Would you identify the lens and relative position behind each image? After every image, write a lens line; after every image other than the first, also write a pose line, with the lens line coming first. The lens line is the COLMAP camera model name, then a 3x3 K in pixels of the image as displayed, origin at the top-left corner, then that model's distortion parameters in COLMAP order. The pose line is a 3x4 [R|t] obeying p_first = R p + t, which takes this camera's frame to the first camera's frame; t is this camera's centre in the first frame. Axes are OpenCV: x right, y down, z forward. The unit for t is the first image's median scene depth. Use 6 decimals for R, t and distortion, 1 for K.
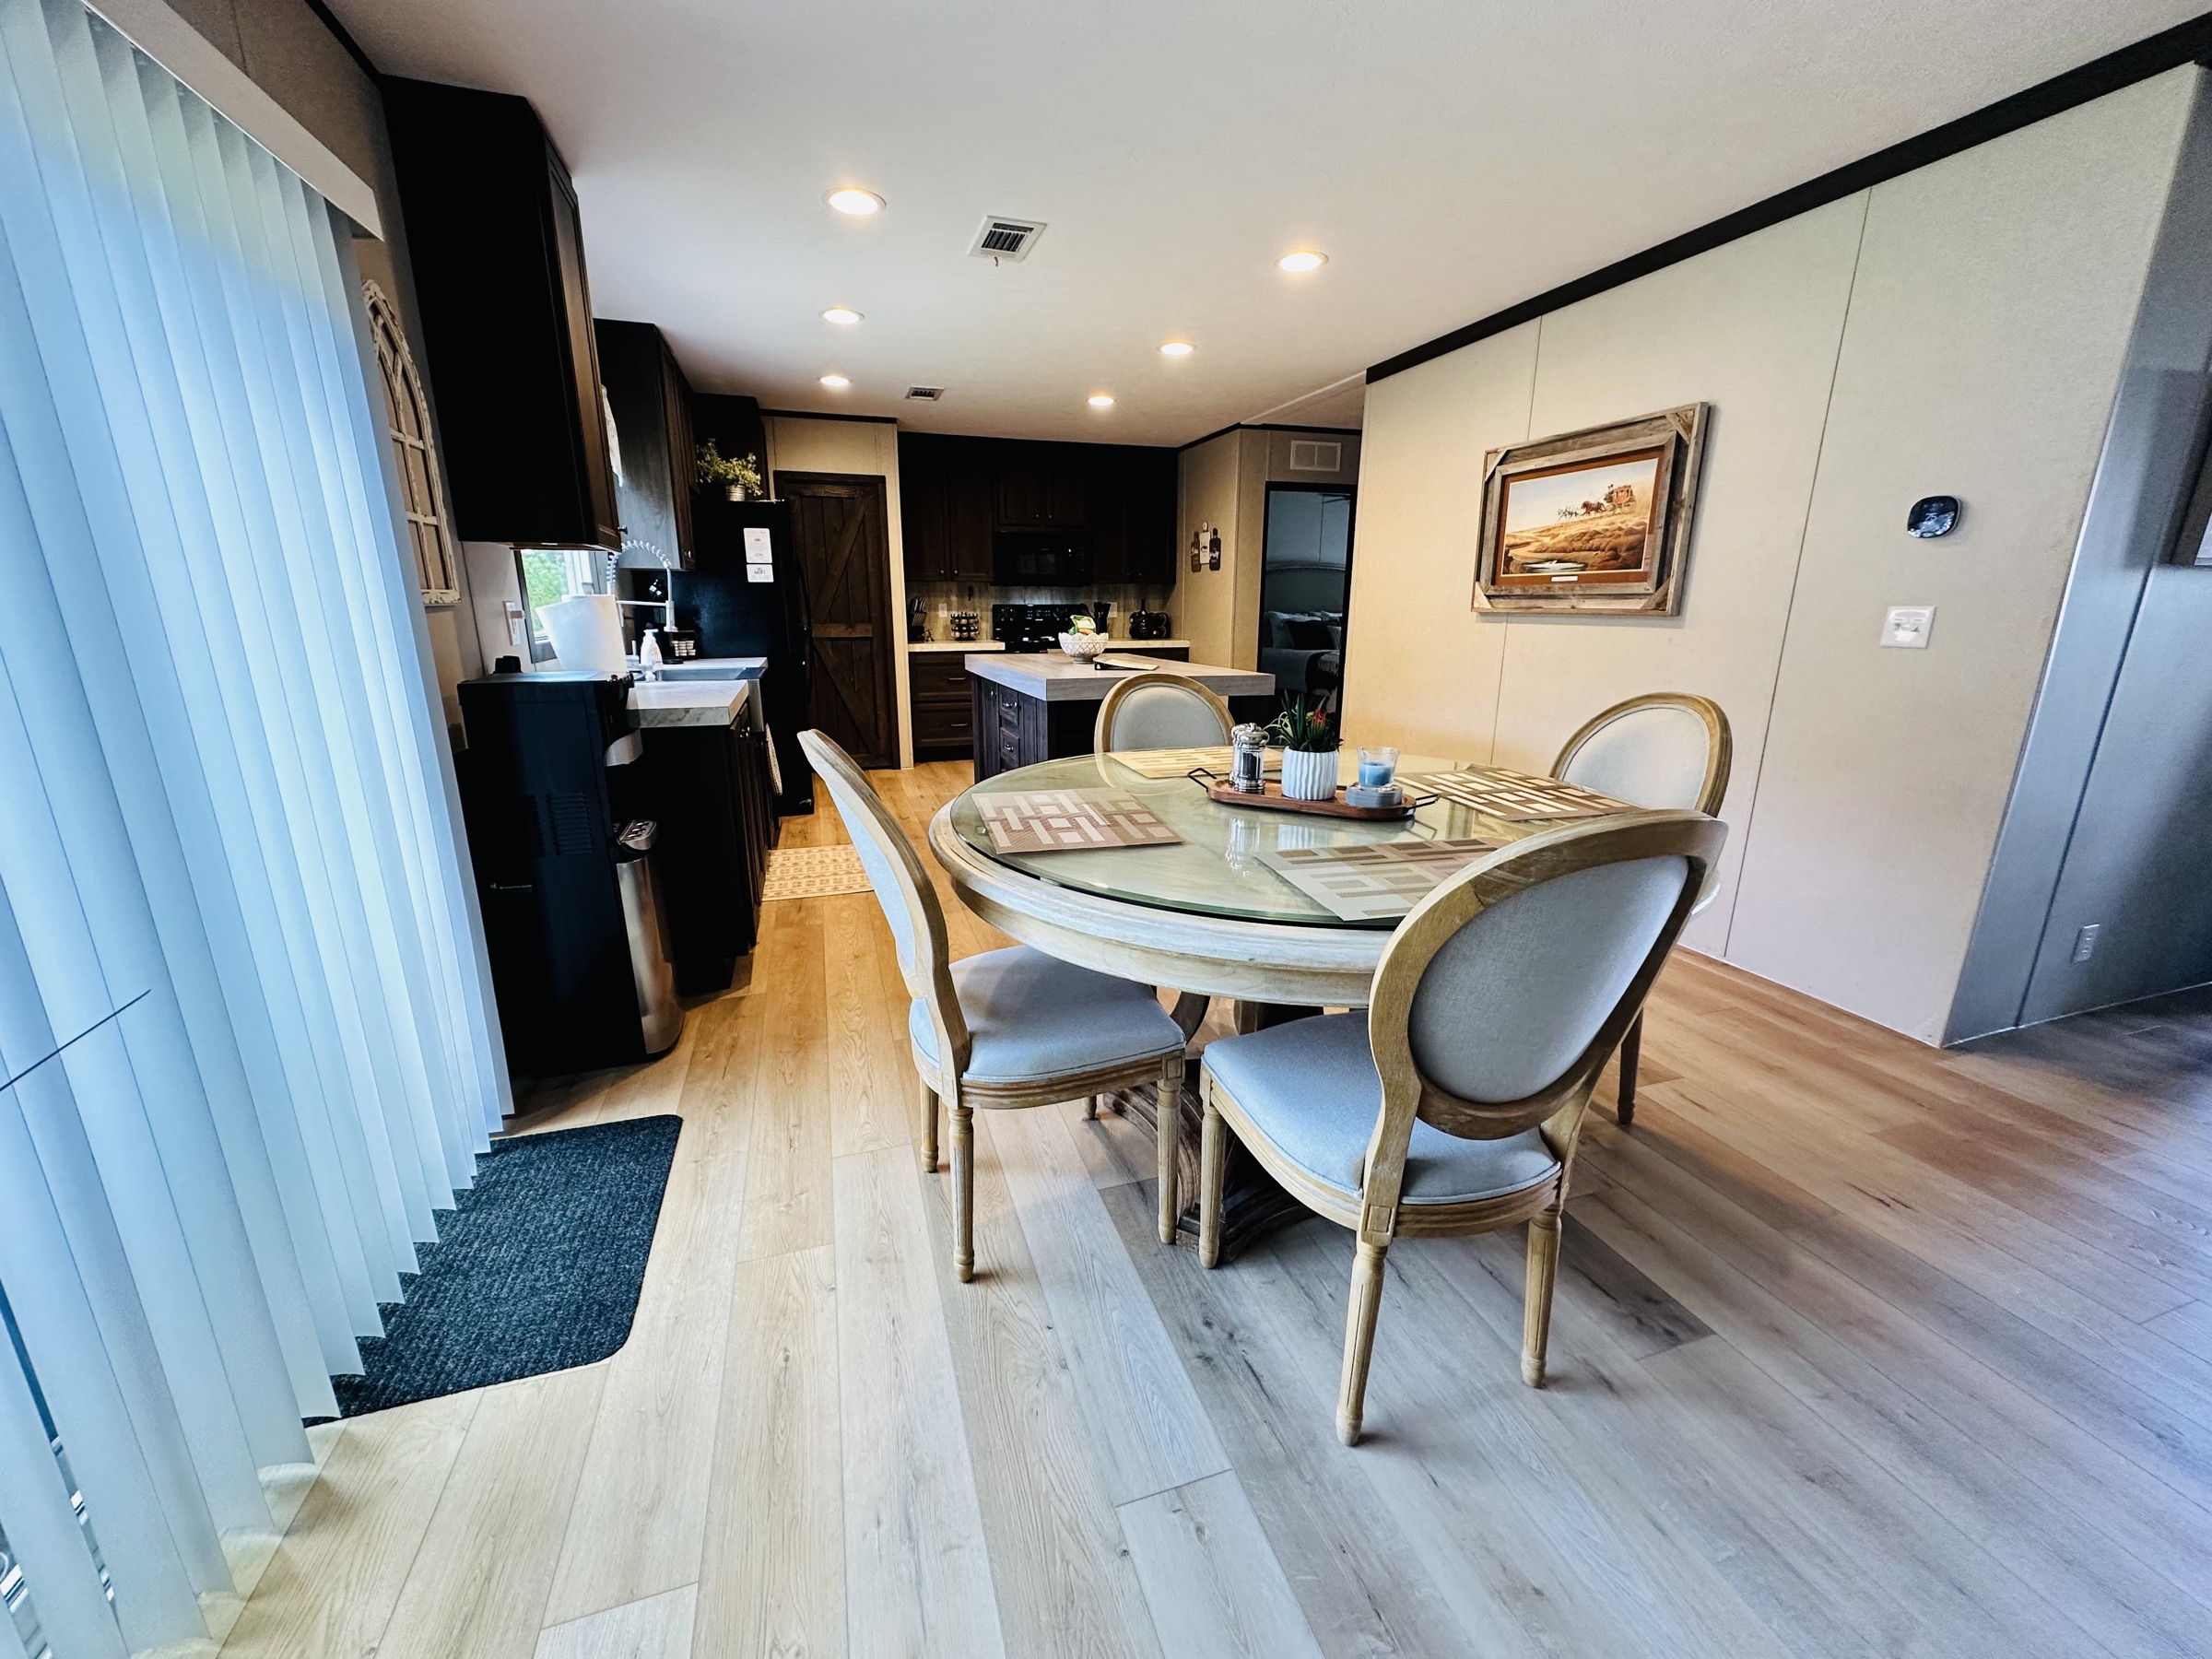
lens RADIAL K [[881.8, 0, 1104.6], [0, 881.8, 833.7], [0, 0, 1]] dist [-0.002603, 0.000381]
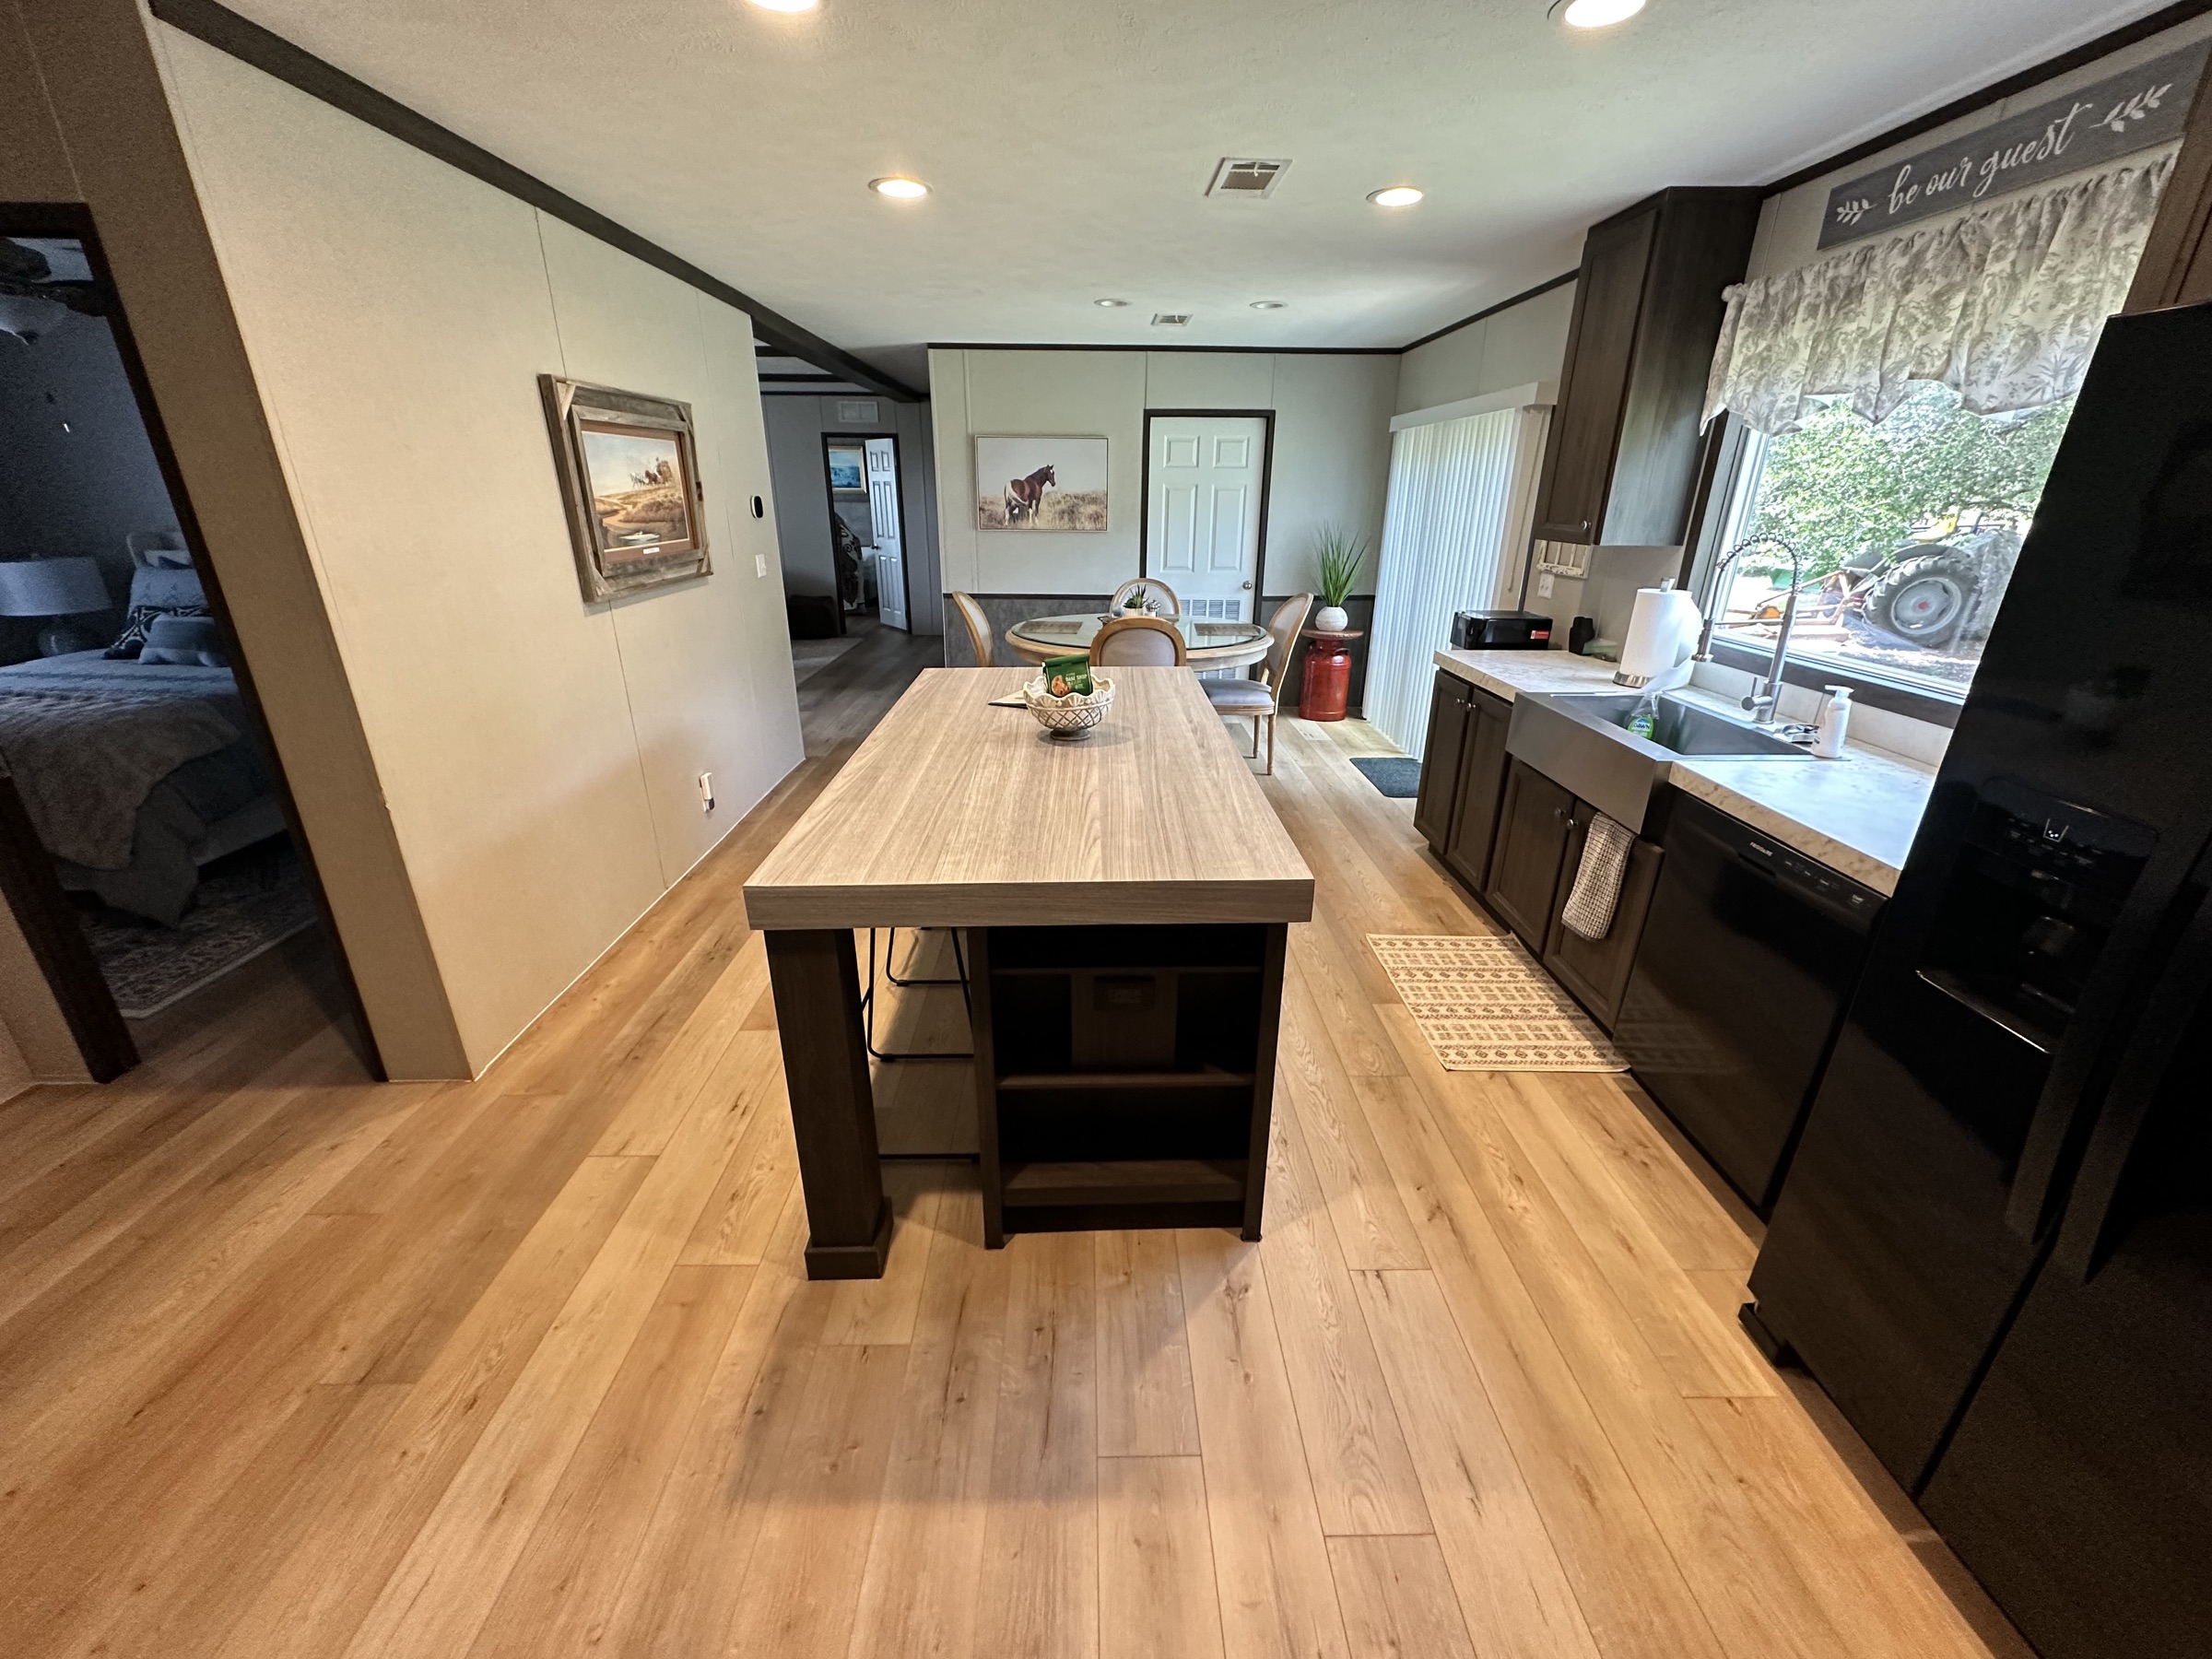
lens RADIAL K [[881.8, 0, 1101.8], [0, 881.8, 828.6], [0, 0, 1]] dist [-0.002603, 0.000381]
pose [[-0.956504, -0.114033, 0.268507, -0.239561], [0.064093, 0.815794, 0.574781, -0.565076], [-0.284590, 0.566990, -0.773001, 1.782749]]
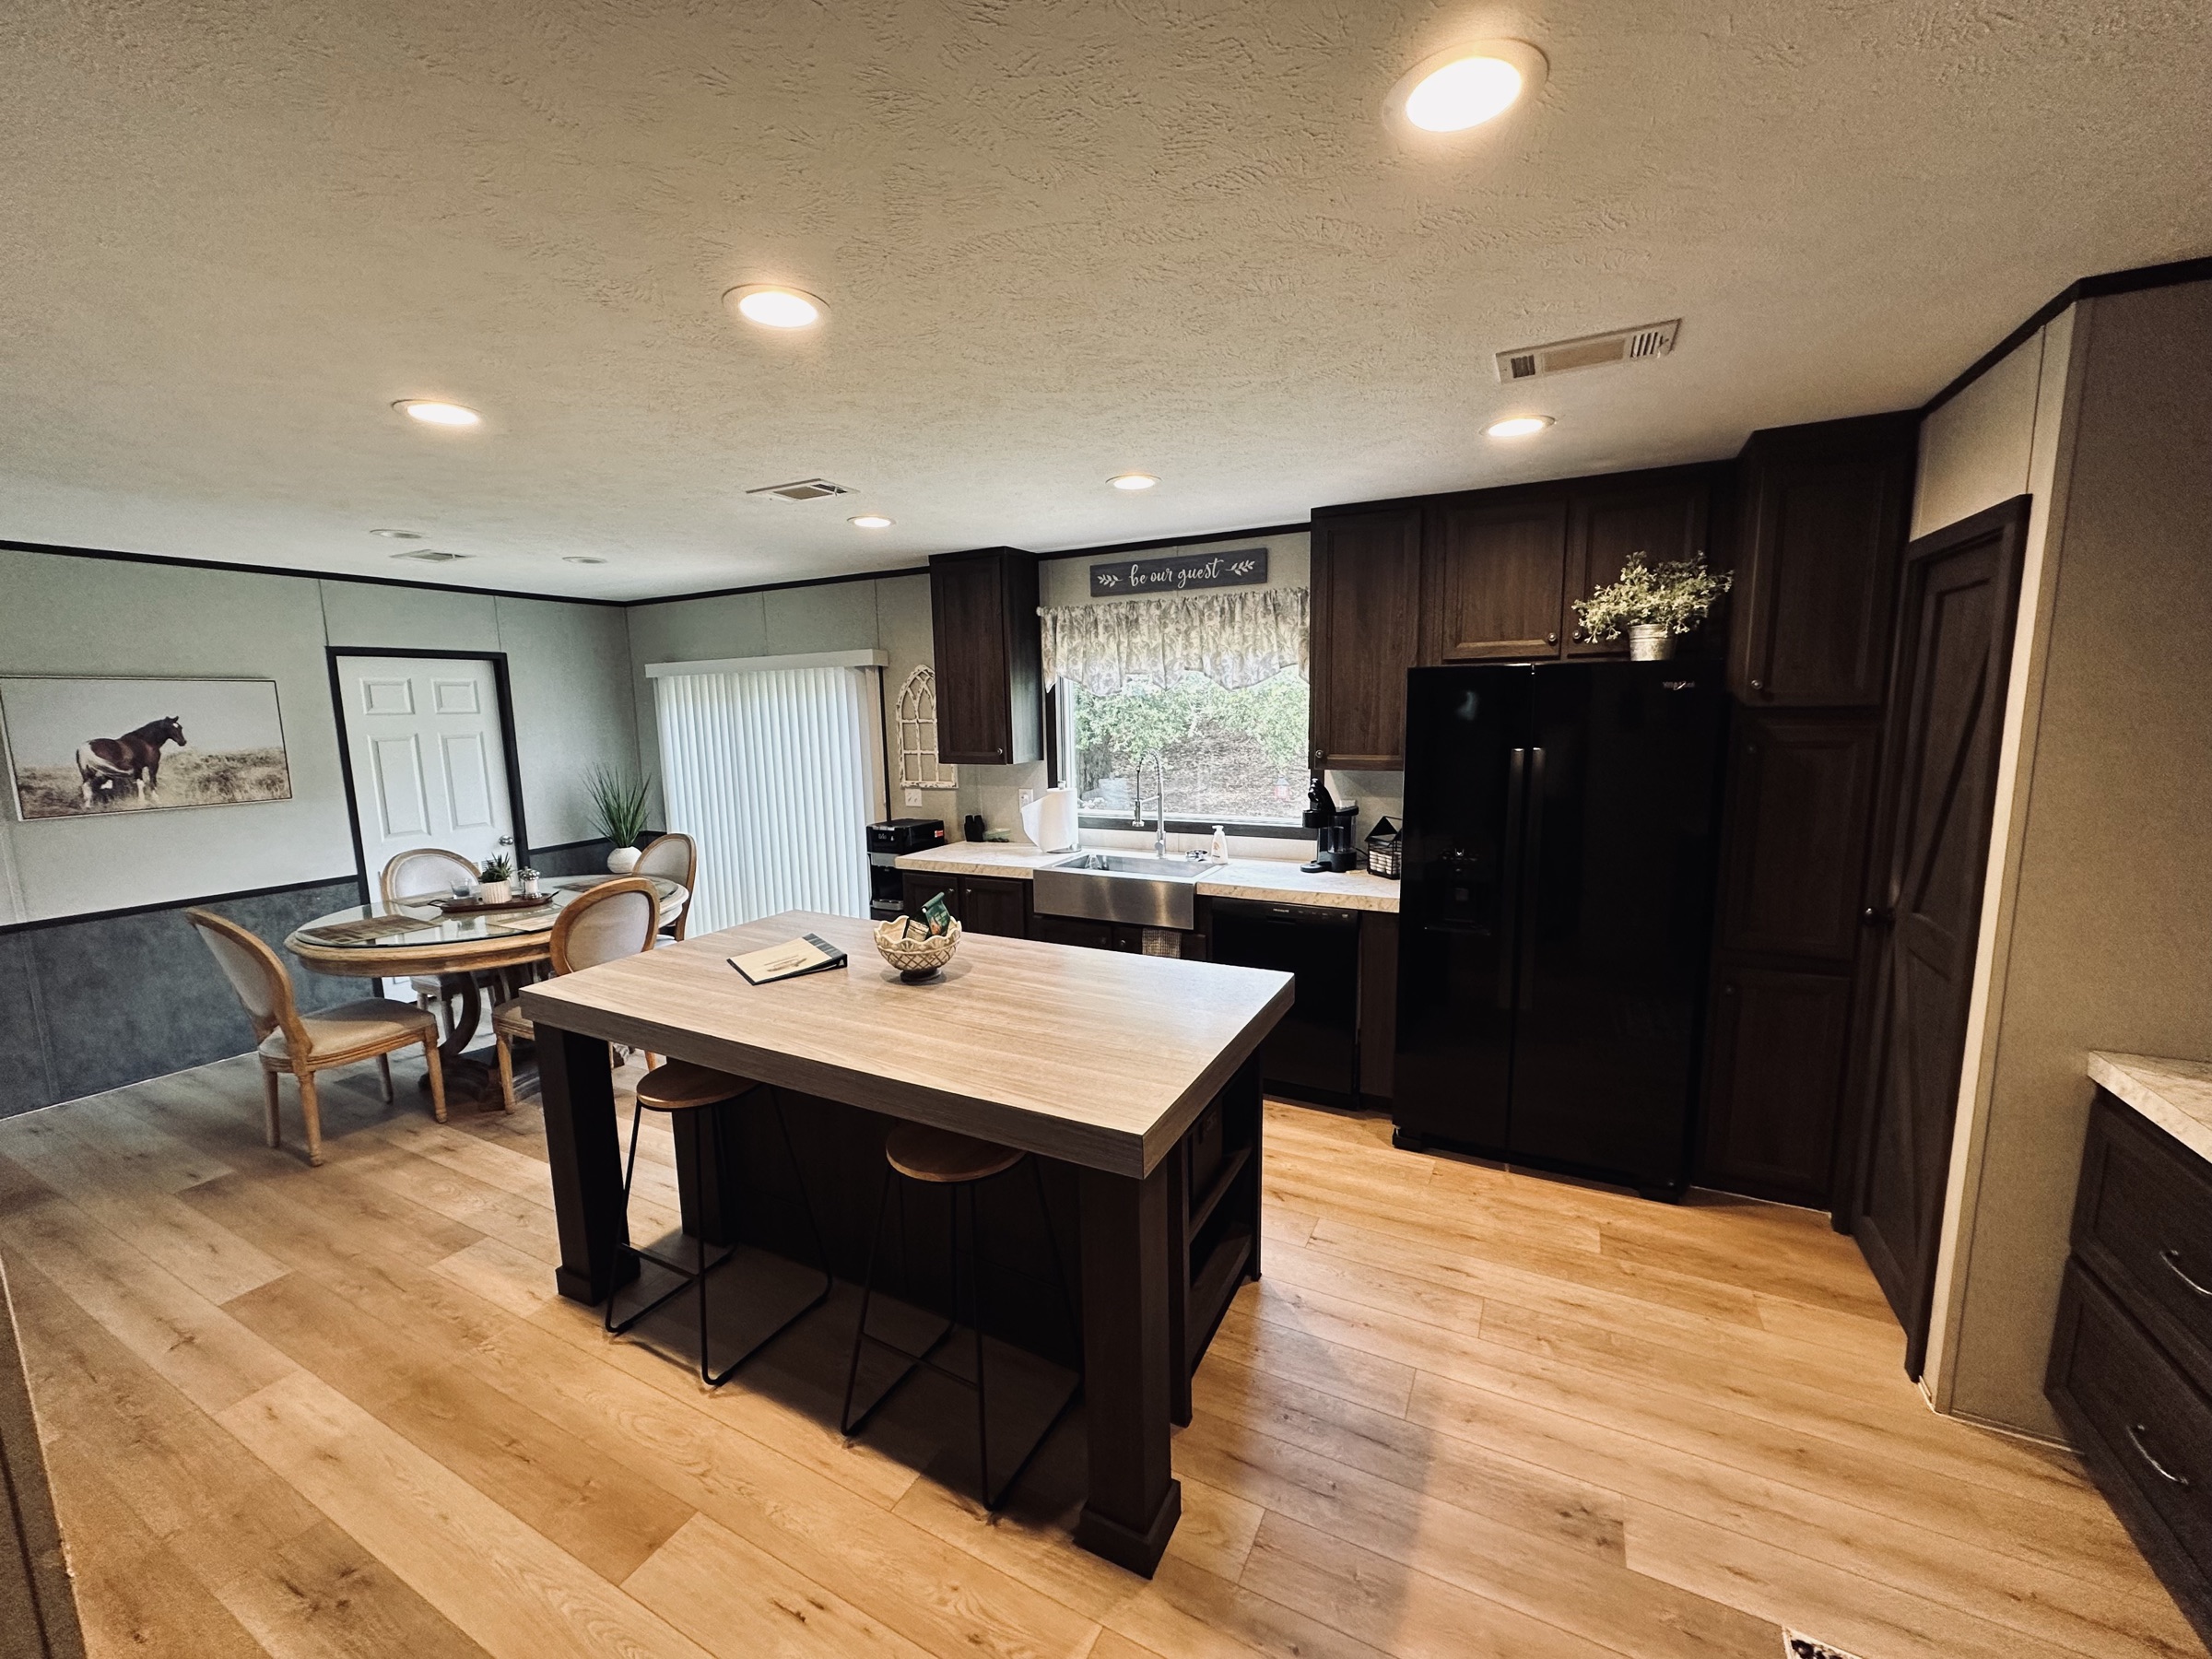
lens RADIAL K [[881.8, 0, 1098.1], [0, 881.8, 835.5], [0, 0, 1]] dist [-0.002603, 0.000381]
pose [[-0.711928, 0.113490, -0.693022, 0.340098], [-0.159179, 0.935090, 0.316653, -0.580547], [0.683974, 0.335748, -0.647651, 1.733983]]
